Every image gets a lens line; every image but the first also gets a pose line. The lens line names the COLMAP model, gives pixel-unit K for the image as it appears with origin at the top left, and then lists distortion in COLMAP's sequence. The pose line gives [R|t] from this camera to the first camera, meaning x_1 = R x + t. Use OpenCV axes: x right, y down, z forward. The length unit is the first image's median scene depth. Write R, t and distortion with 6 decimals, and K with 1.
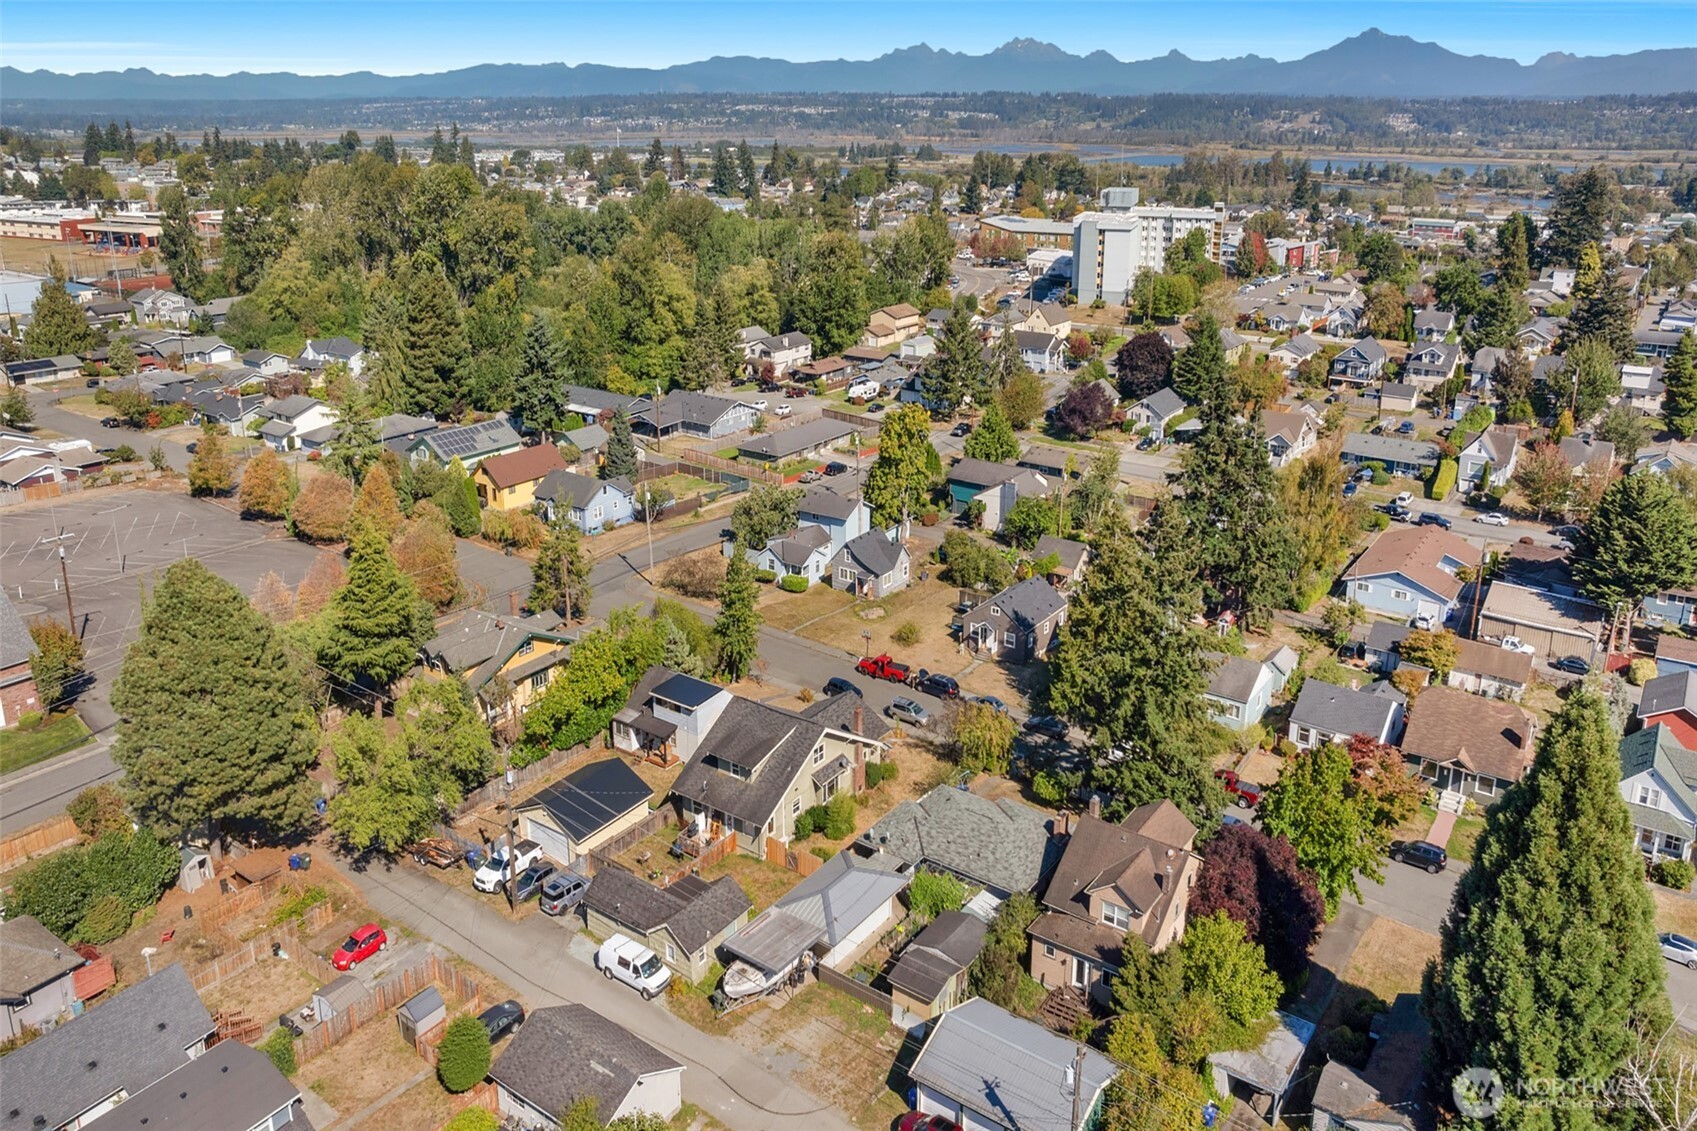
lens RADIAL K [[1198.9, 0, 905.6], [0, 1198.9, 570.8], [0, 0, 1]] dist [-0.055055, -0.001439]
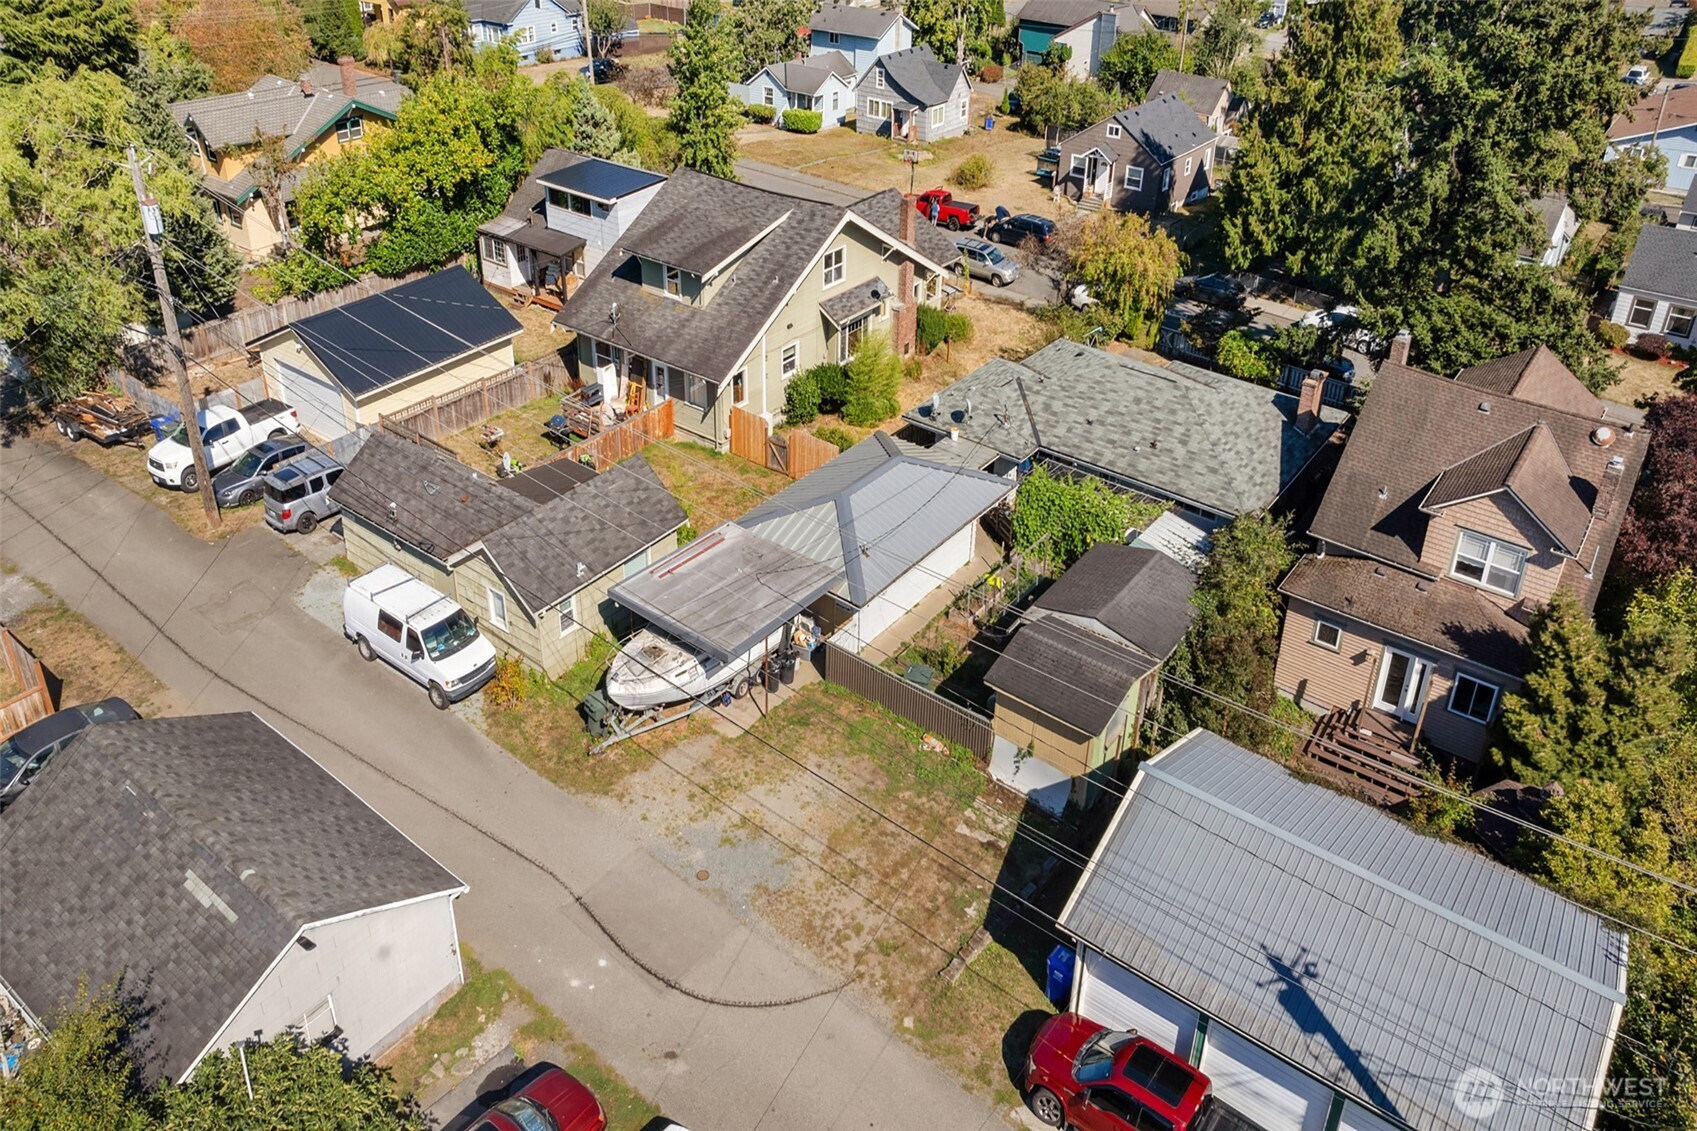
lens RADIAL K [[1142.8, 0, 848.5], [0, 1142.8, 565.5], [0, 0, 1]] dist [-0.088950, -0.001863]
pose [[0.997964, 0.031235, -0.055614, -0.038094], [-0.017644, 0.973057, 0.229889, 0.186068], [0.061297, -0.228440, 0.971627, 0.541276]]
